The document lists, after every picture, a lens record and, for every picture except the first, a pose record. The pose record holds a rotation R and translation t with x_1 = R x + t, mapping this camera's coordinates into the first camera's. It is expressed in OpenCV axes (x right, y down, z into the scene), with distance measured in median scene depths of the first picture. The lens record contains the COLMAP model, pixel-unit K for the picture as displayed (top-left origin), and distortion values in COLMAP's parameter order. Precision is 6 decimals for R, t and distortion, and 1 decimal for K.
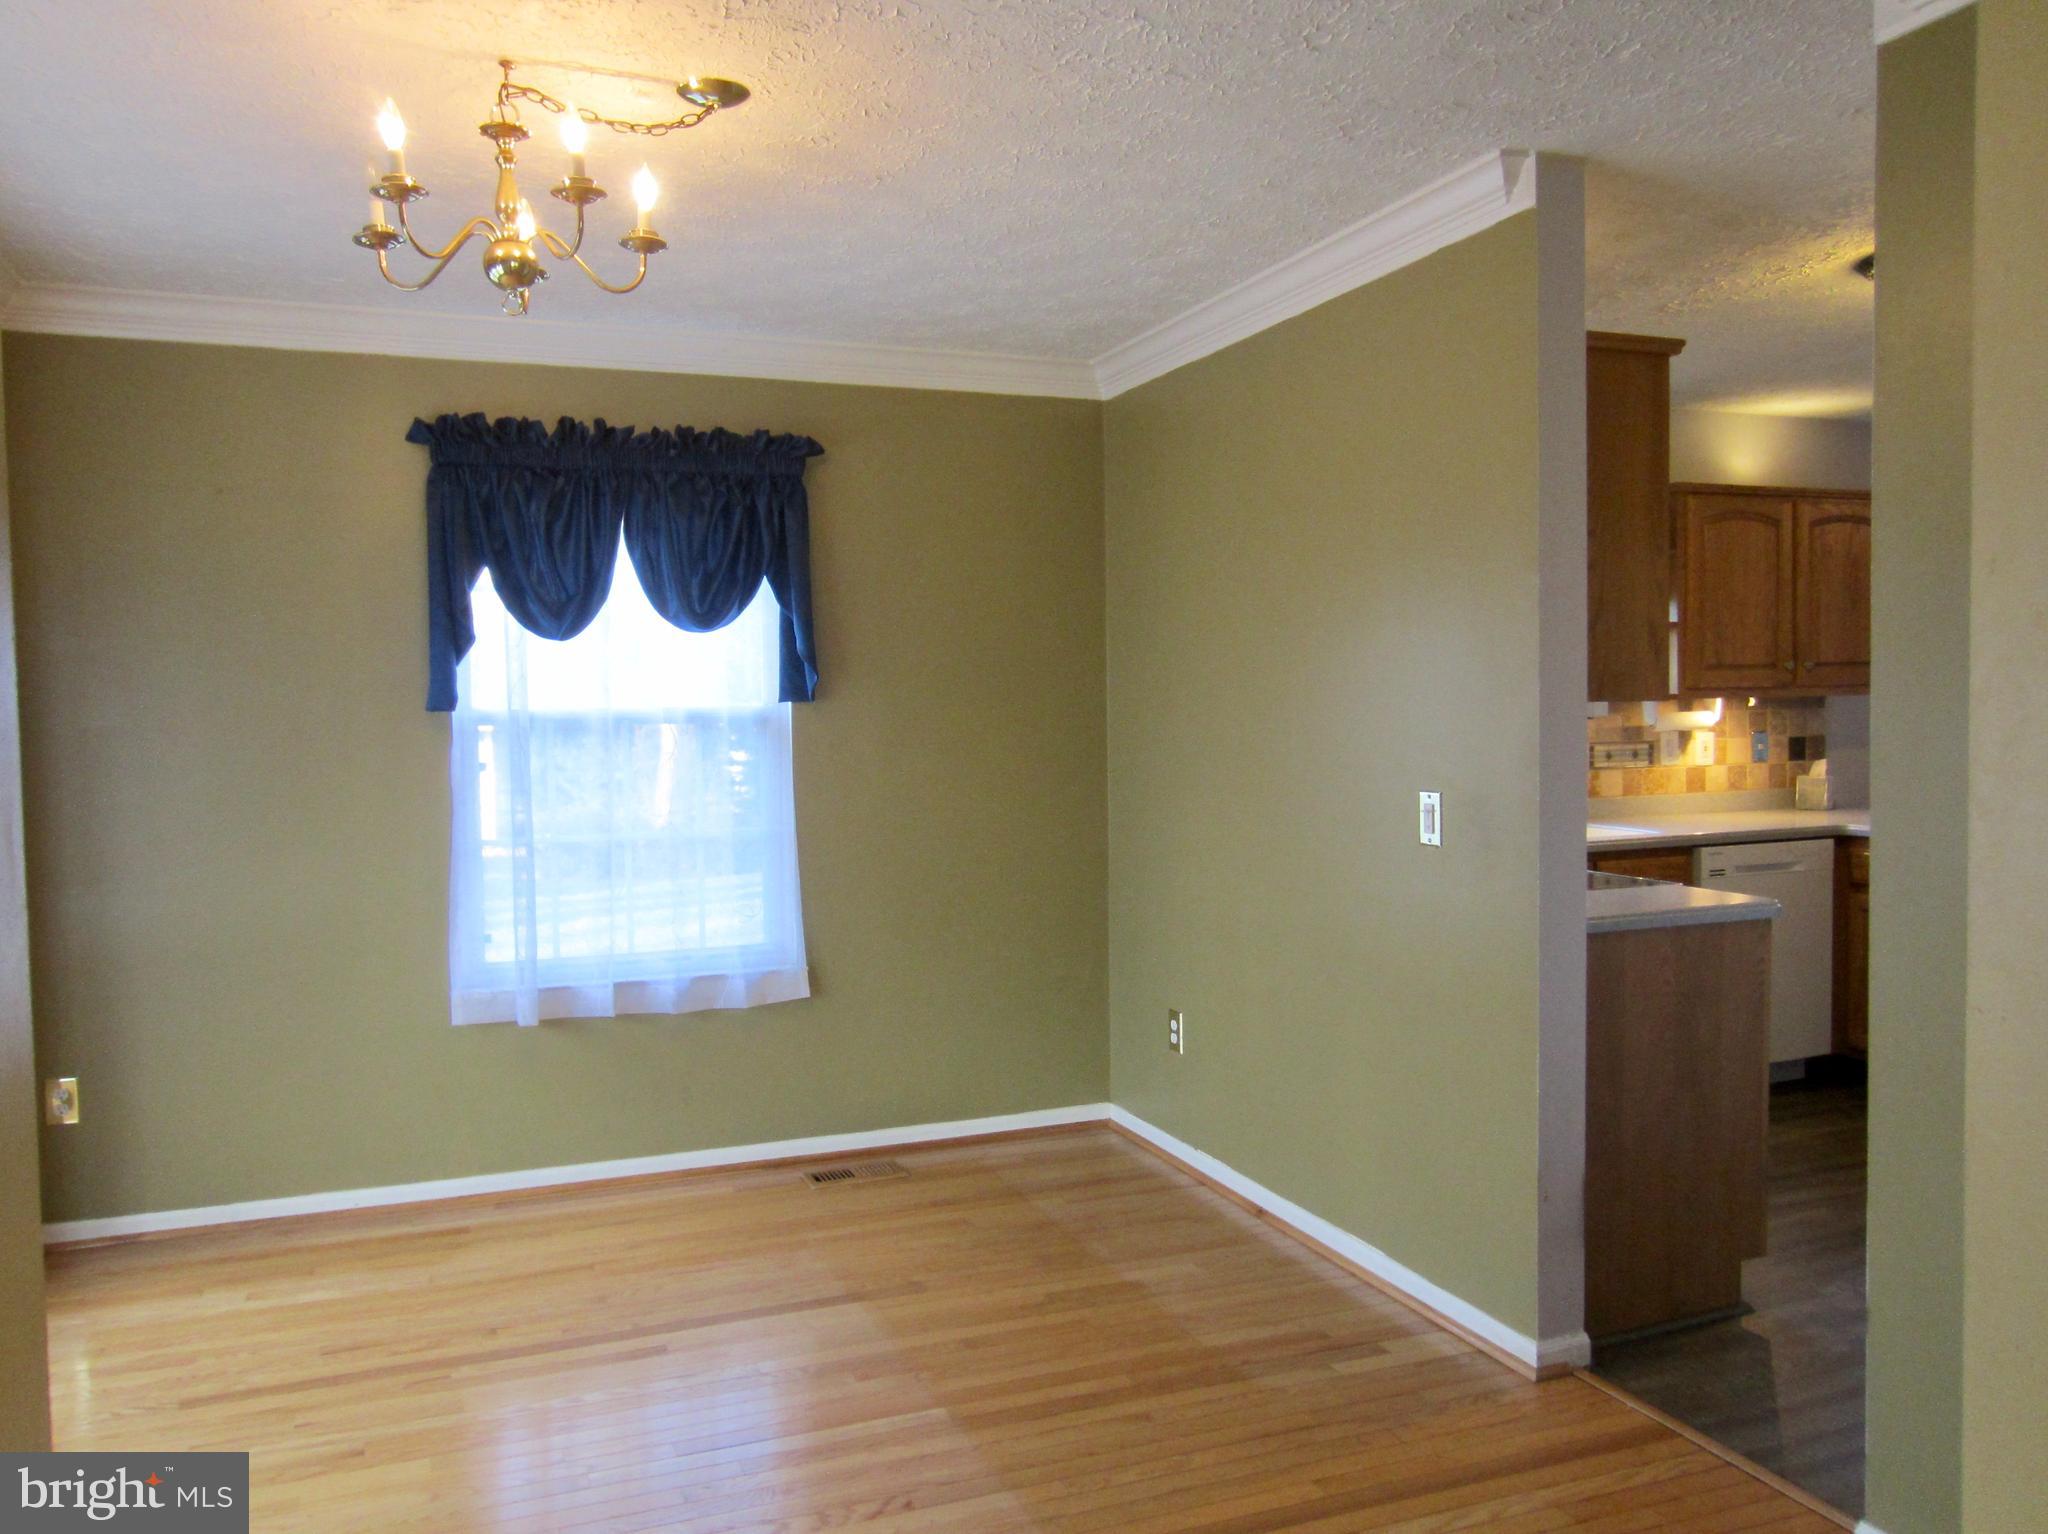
lens RADIAL K [[1482.5, 0, 1012.4], [0, 1482.5, 762.4], [0, 0, 1]] dist [-0.020423, 0.016405]
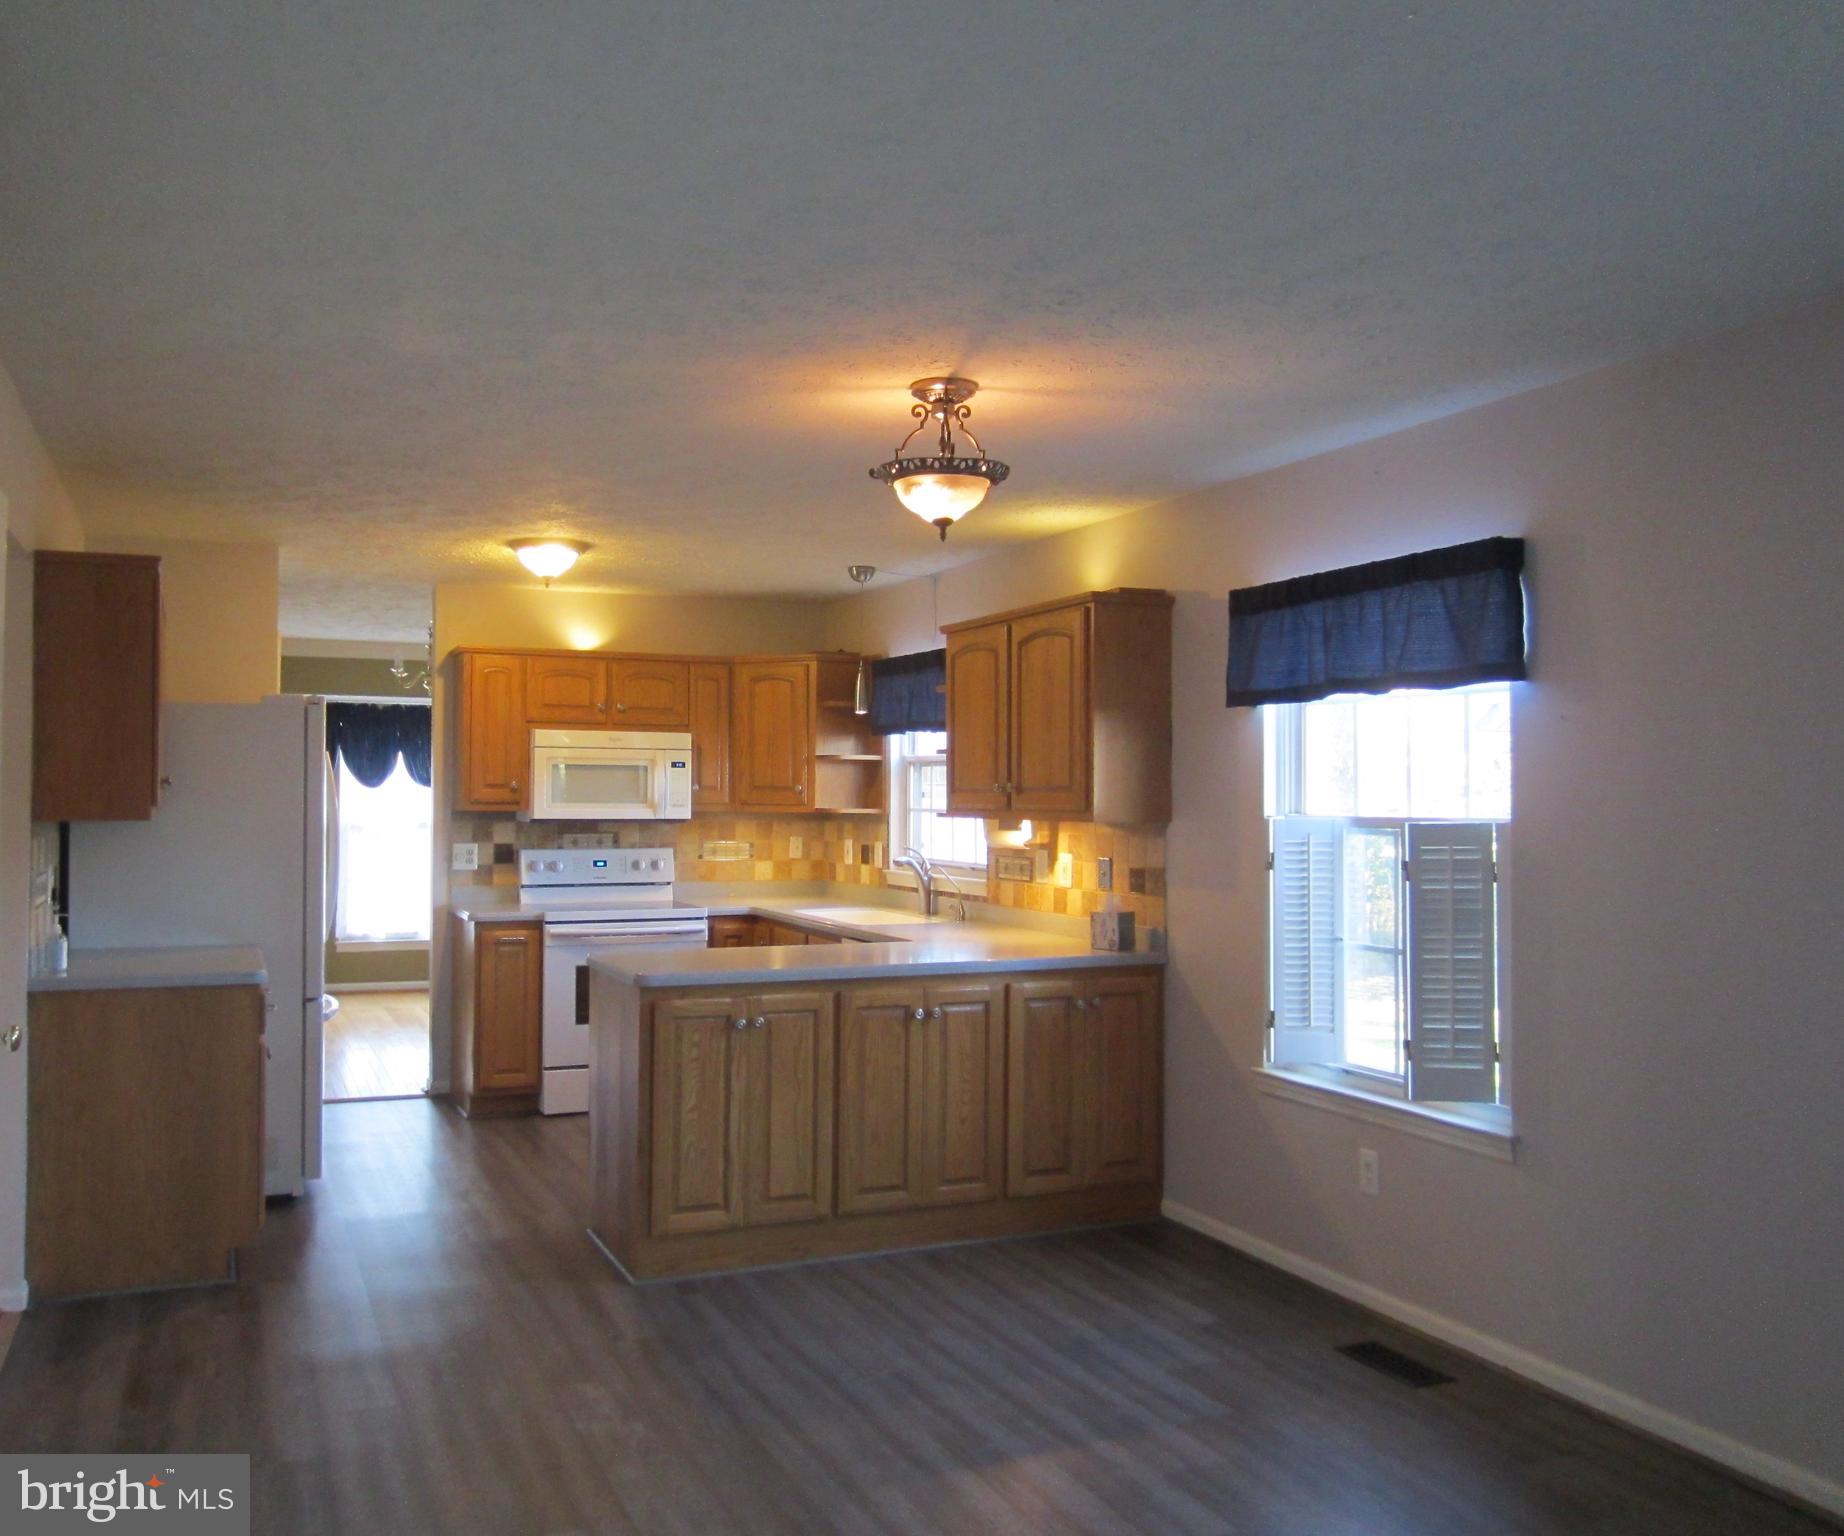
lens RADIAL K [[1462.4, 0, 844.0], [0, 1462.4, 770.6], [0, 0, 1]] dist [-0.010249, -0.001790]
pose [[0.041423, 0.000336, -0.999142, 1.930918], [-0.044191, 0.999022, -0.001497, -0.091063], [0.998164, 0.044215, 0.041397, 1.086990]]
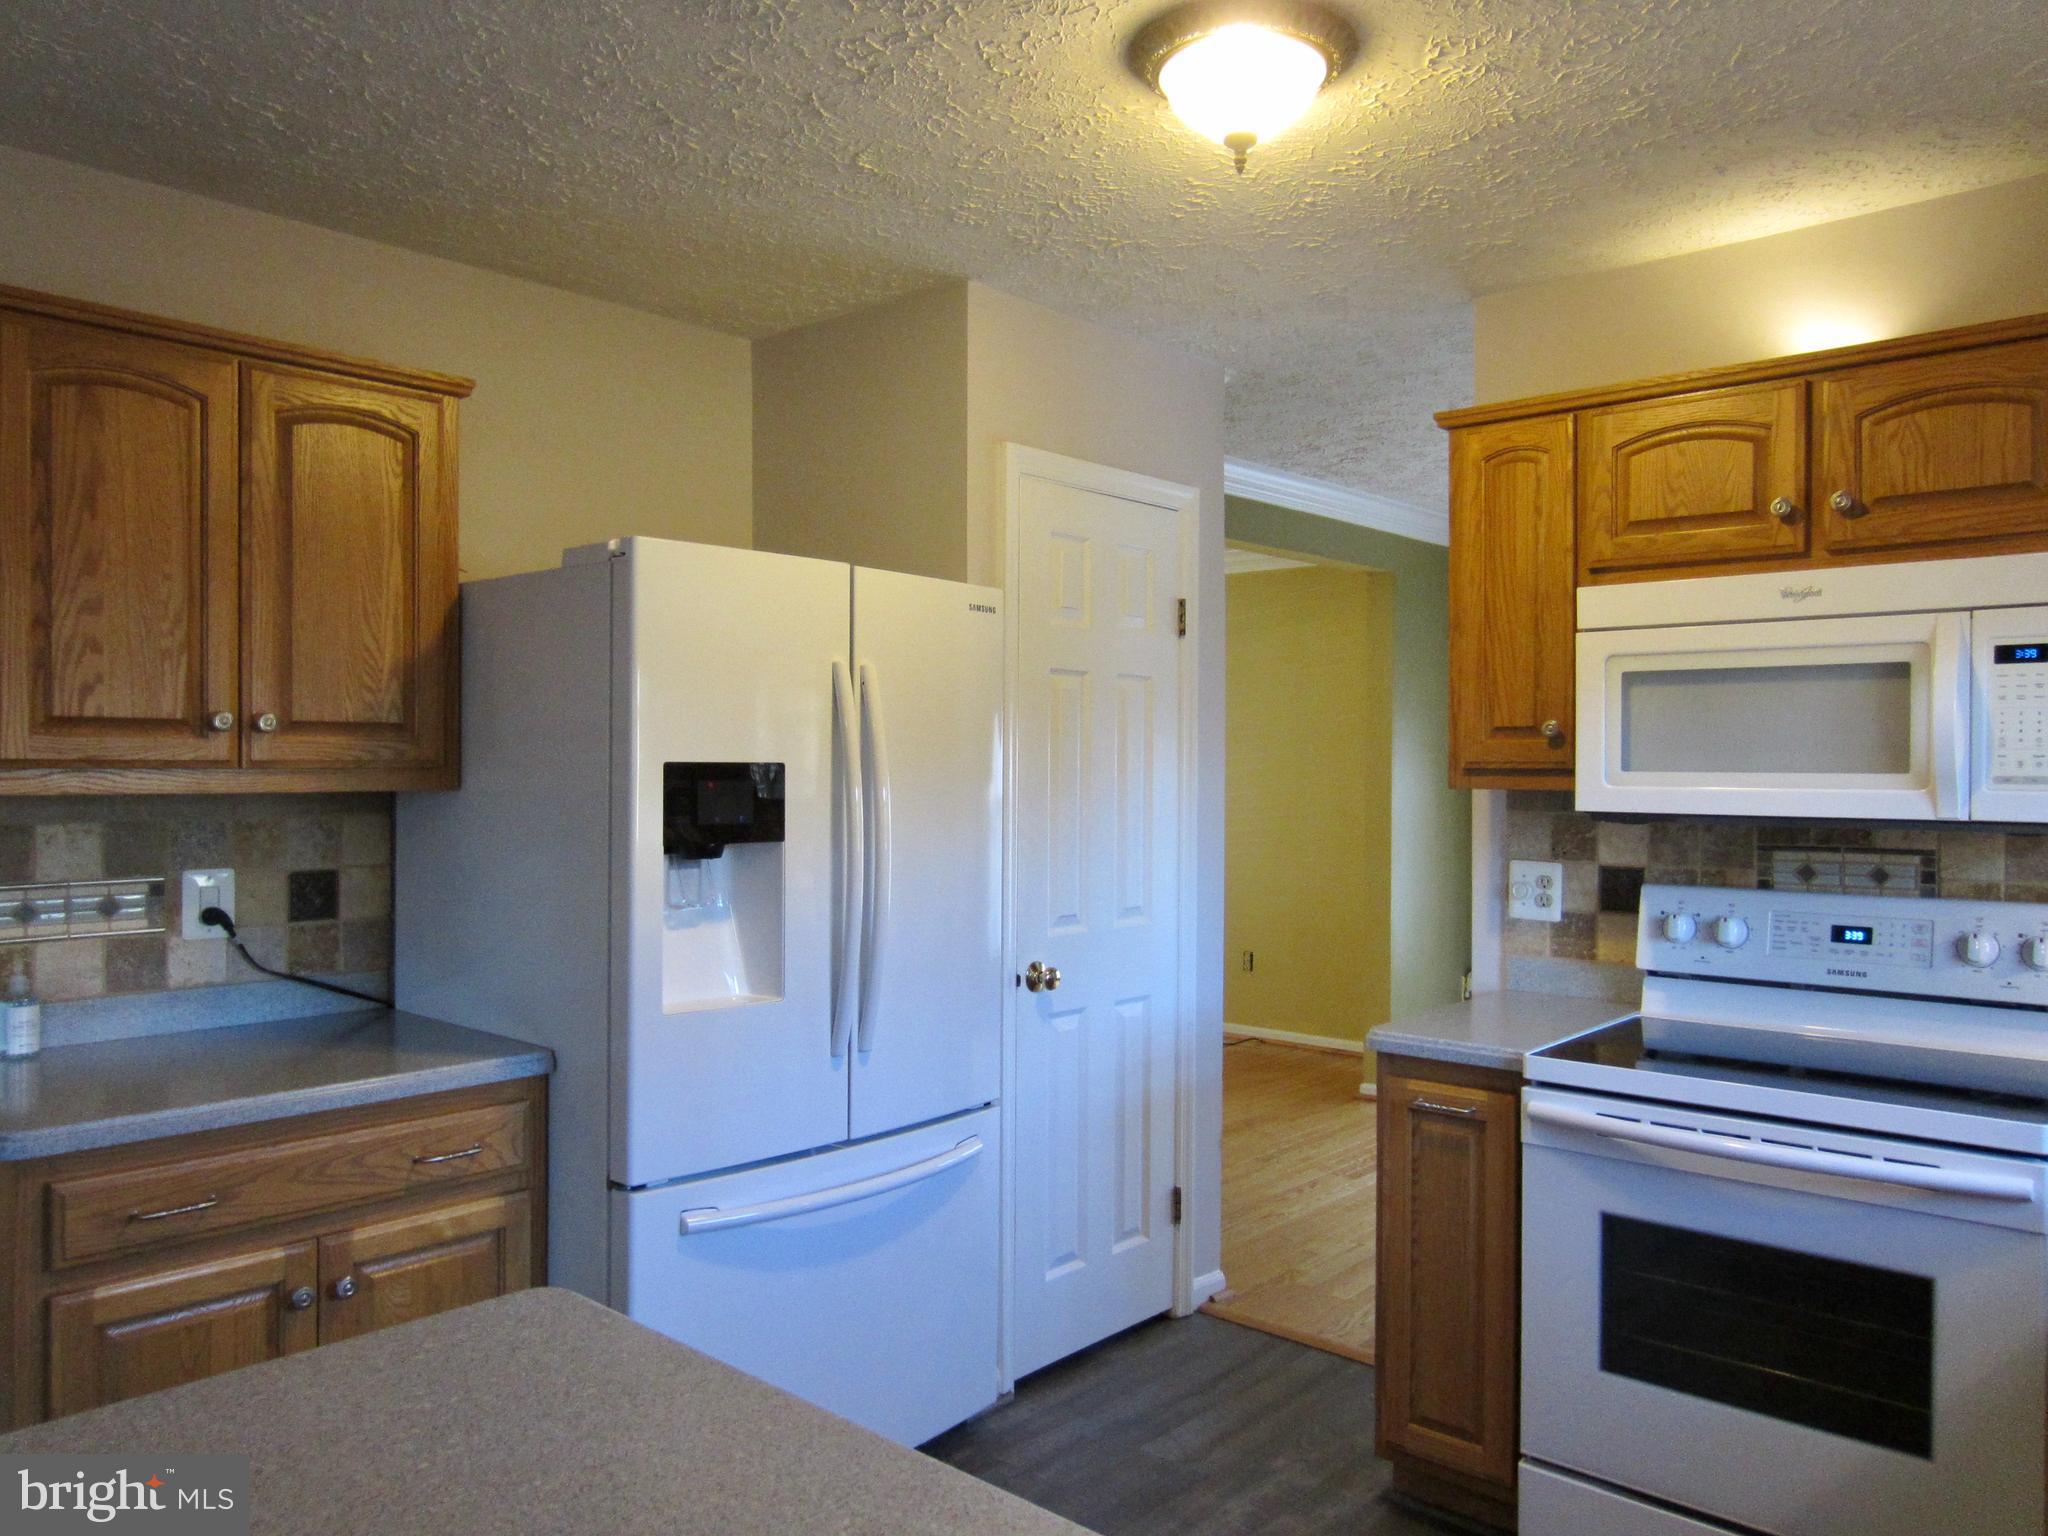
lens RADIAL K [[1497.0, 0, 1024.0], [0, 1497.0, 768.0], [0, 0, 1]] dist [-0.006089, -0.002549]
pose [[-0.887497, 0.017201, -0.460492, 0.840539], [-0.004258, 0.998954, 0.045521, -0.073440], [0.460793, 0.042361, -0.886496, 1.283169]]
